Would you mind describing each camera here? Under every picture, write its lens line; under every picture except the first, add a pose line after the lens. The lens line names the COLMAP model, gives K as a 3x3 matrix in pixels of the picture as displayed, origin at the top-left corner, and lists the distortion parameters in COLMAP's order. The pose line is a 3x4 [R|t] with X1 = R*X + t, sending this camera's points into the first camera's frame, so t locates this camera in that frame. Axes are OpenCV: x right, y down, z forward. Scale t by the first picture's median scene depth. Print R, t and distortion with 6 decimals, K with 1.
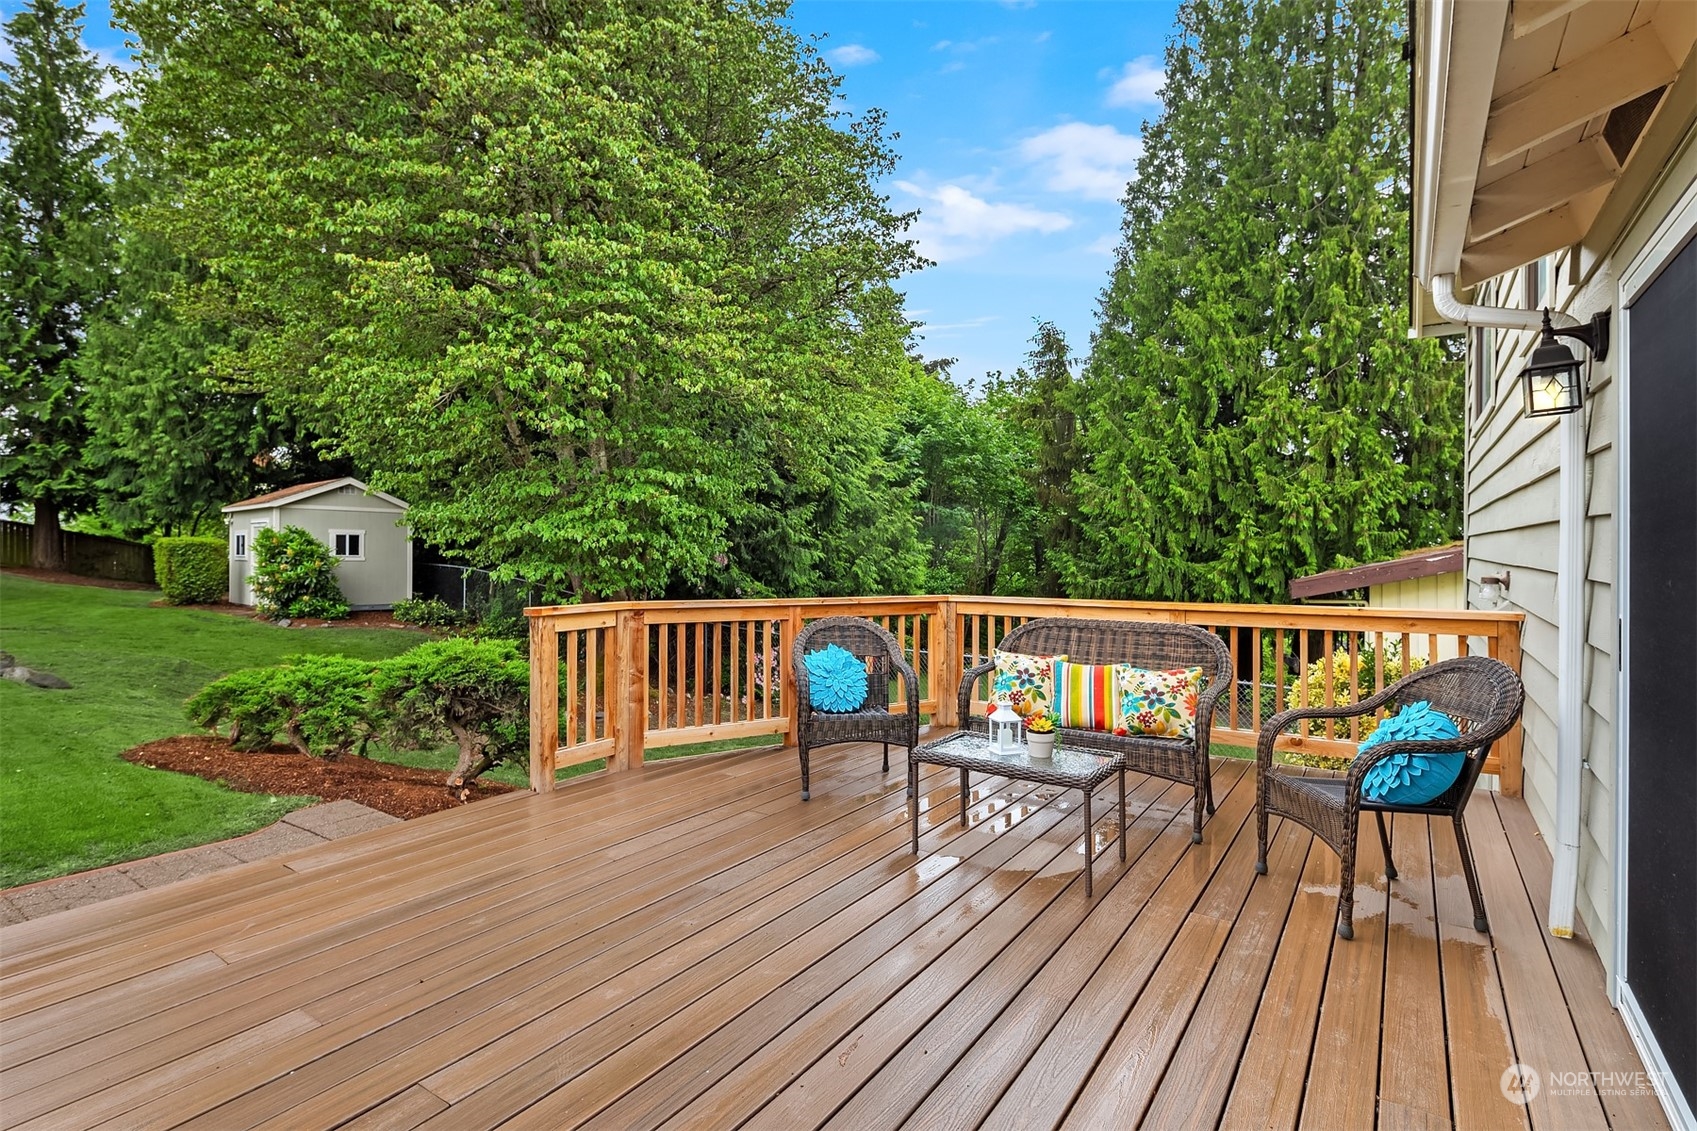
lens RADIAL K [[836.1, 0, 848.3], [0, 836.1, 550.8], [0, 0, 1]] dist [0.004423, -0.004457]
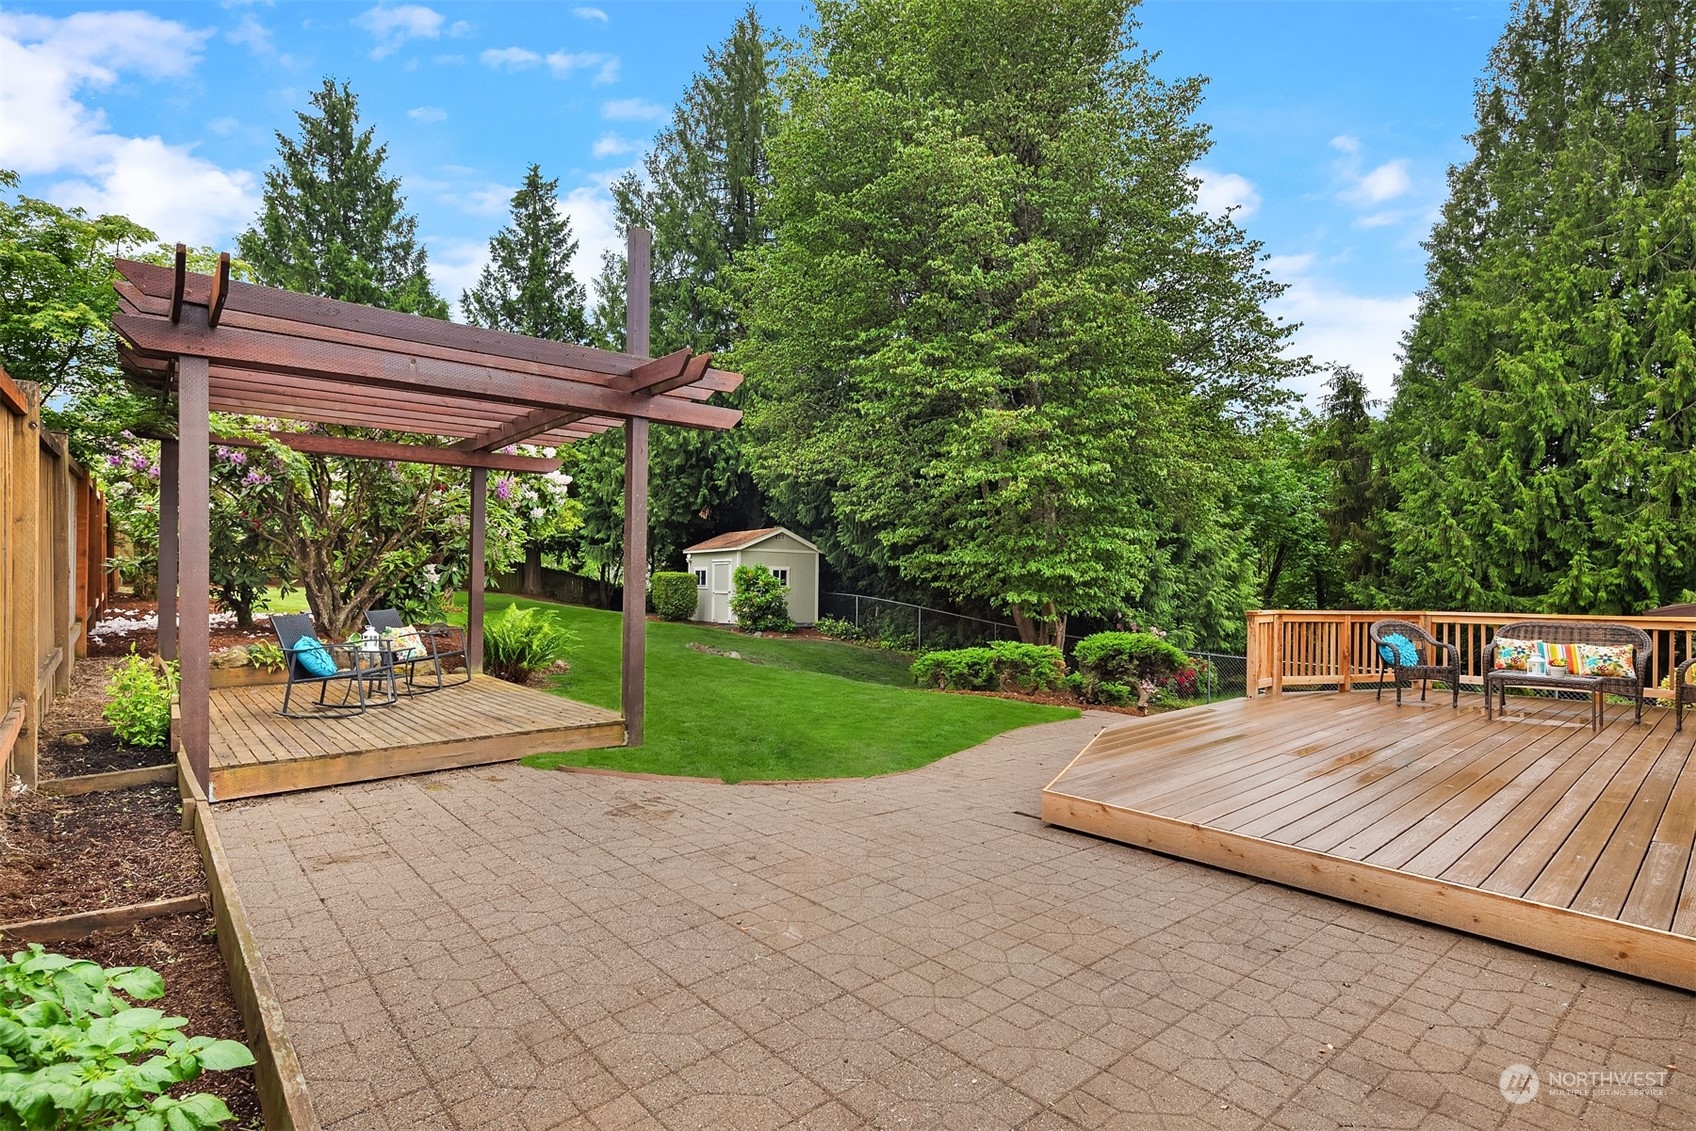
lens RADIAL K [[835.7, 0, 842.4], [0, 835.7, 582.5], [0, 0, 1]] dist [0.004423, -0.004457]
pose [[0.969054, 0.003765, -0.246821, -0.161162], [-0.003868, 0.999993, 0.000067, -0.000143], [0.246820, 0.000890, 0.969061, -0.248521]]
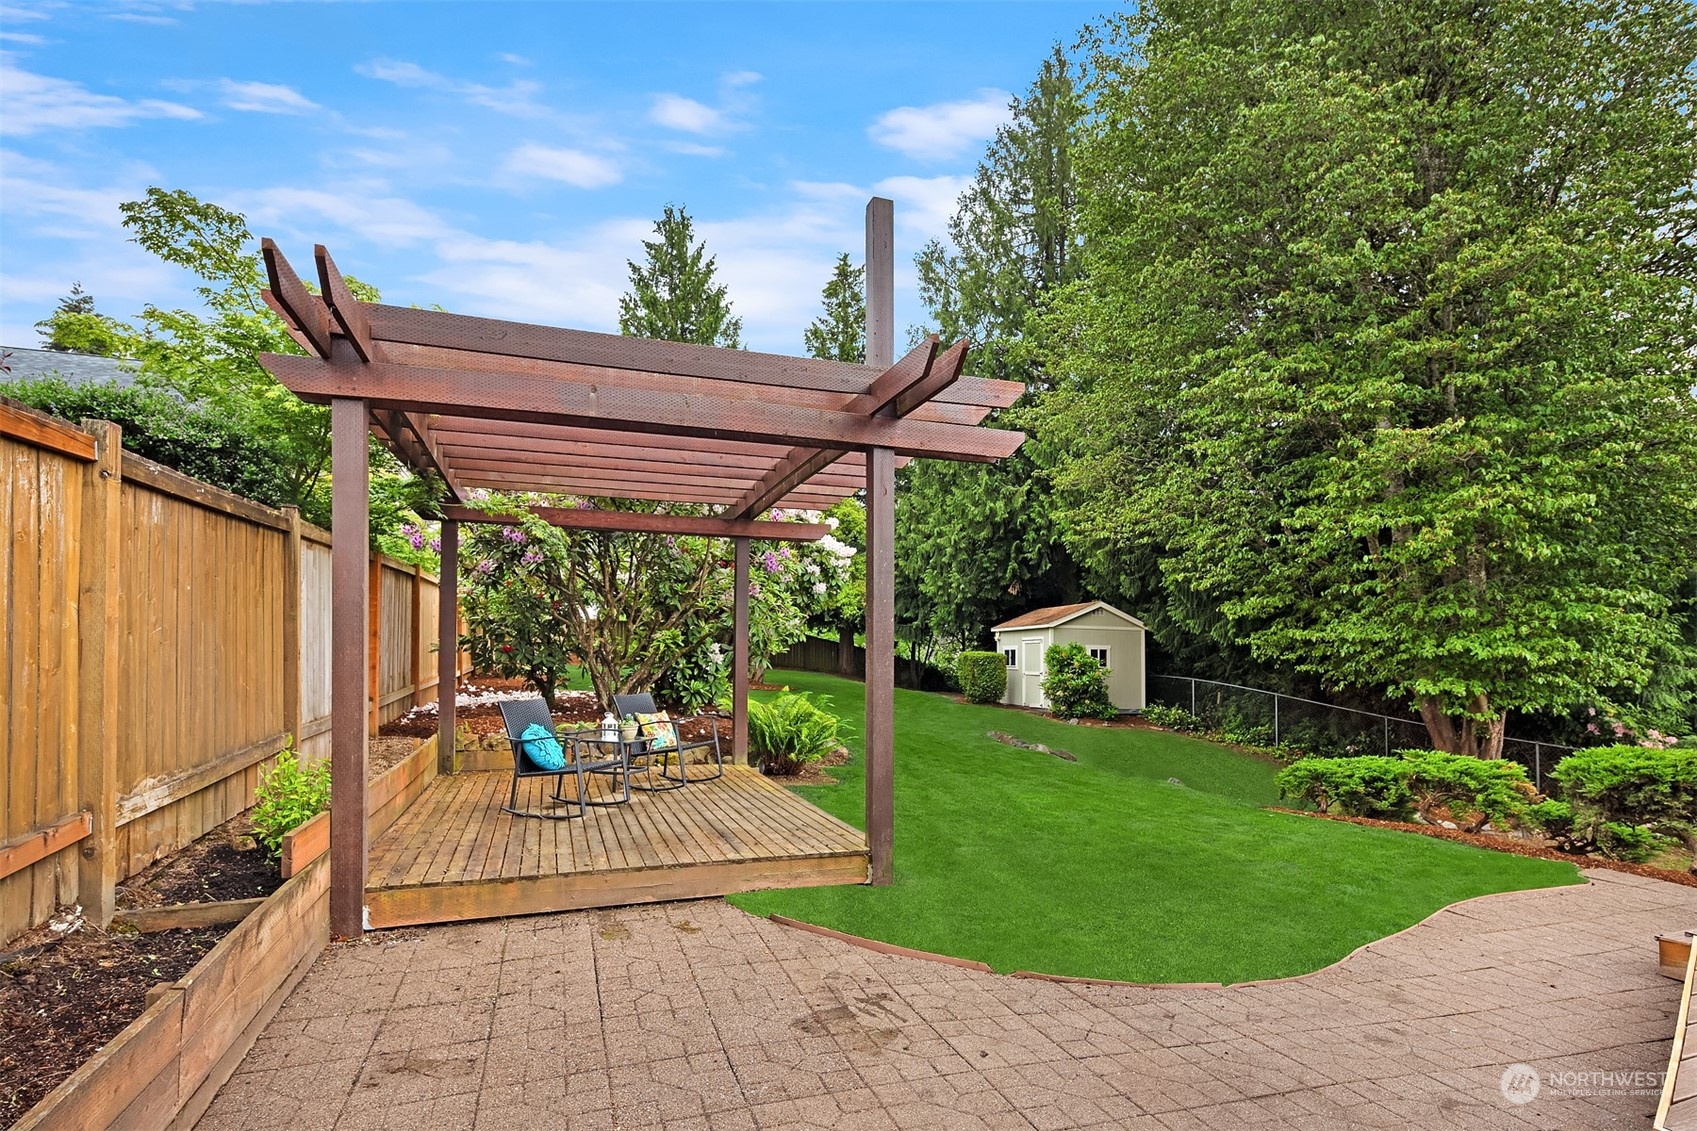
lens RADIAL K [[836.1, 0, 838.6], [0, 836.1, 612.6], [0, 0, 1]] dist [0.004423, -0.004457]
pose [[0.807865, -0.026134, -0.588788, -0.182719], [-0.008471, 0.998398, -0.055938, -0.001746], [0.589307, 0.050178, 0.806350, -0.166242]]
